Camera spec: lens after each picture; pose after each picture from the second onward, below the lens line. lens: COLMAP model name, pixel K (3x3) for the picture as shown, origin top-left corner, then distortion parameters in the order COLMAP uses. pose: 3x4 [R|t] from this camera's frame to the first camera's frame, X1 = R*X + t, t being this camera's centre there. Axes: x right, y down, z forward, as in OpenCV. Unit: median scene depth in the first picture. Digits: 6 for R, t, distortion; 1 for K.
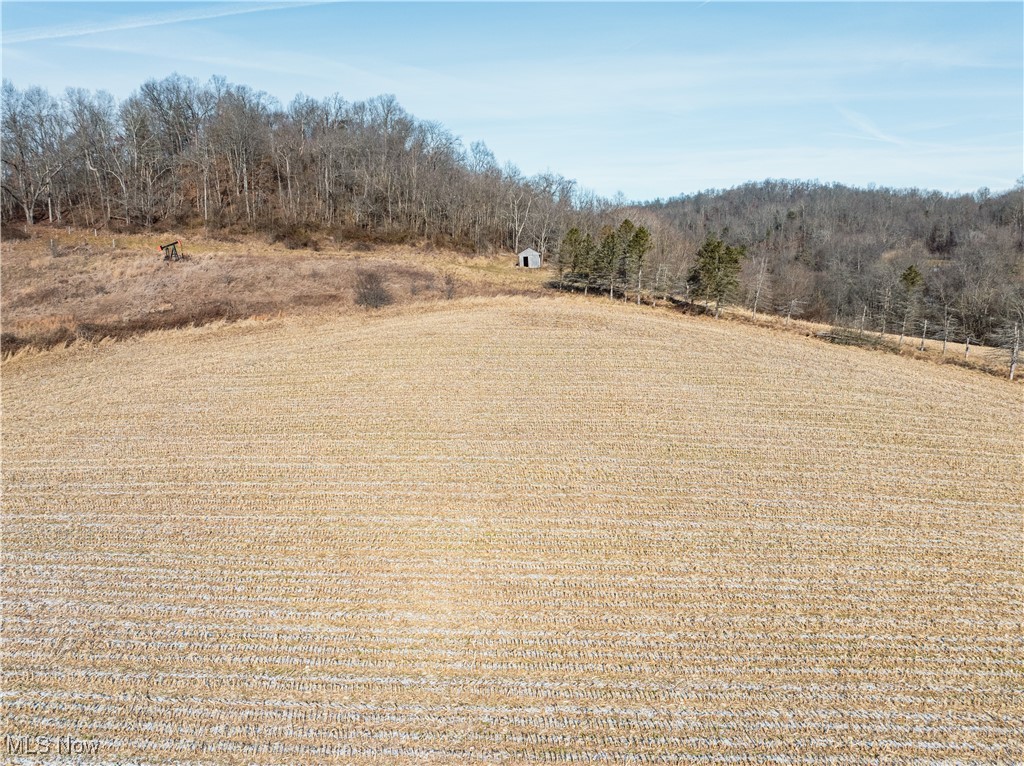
lens RADIAL K [[717.8, 0, 512.0], [0, 717.8, 383.0], [0, 0, 1]] dist [-0.005120, -0.002286]
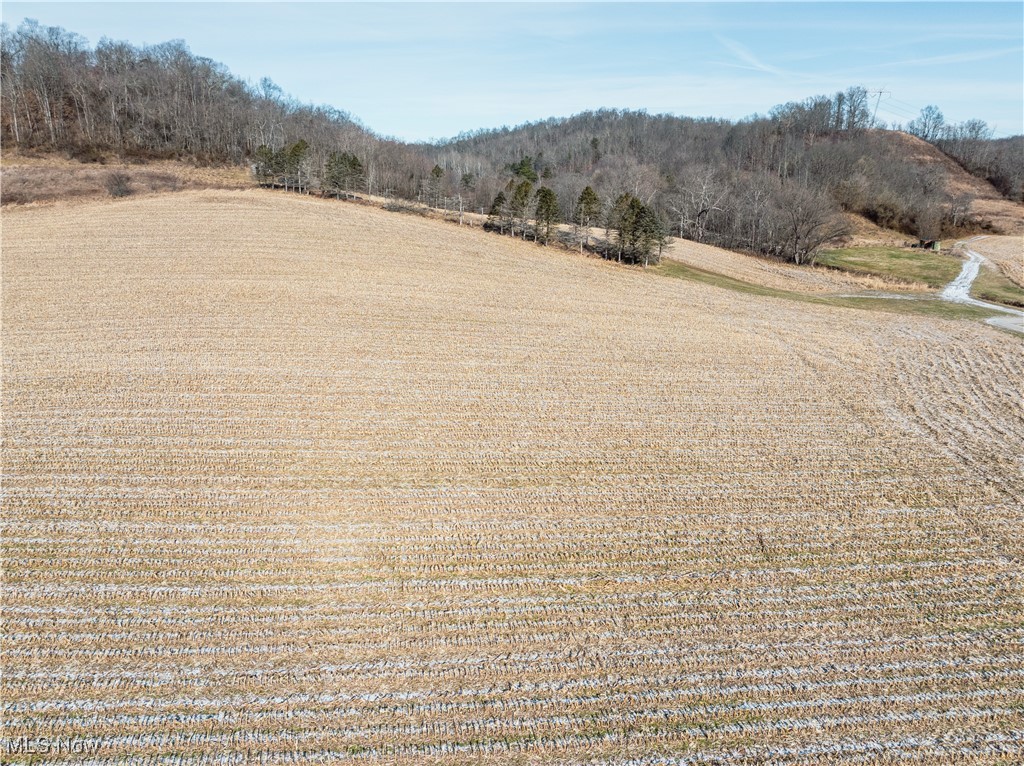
lens RADIAL K [[717.8, 0, 512.0], [0, 717.8, 383.0], [0, 0, 1]] dist [-0.005120, -0.002286]
pose [[0.991110, -0.040424, 0.126758, 0.308943], [0.028510, 0.995123, 0.094428, 0.123961], [-0.129957, -0.089975, 0.987429, -0.490159]]
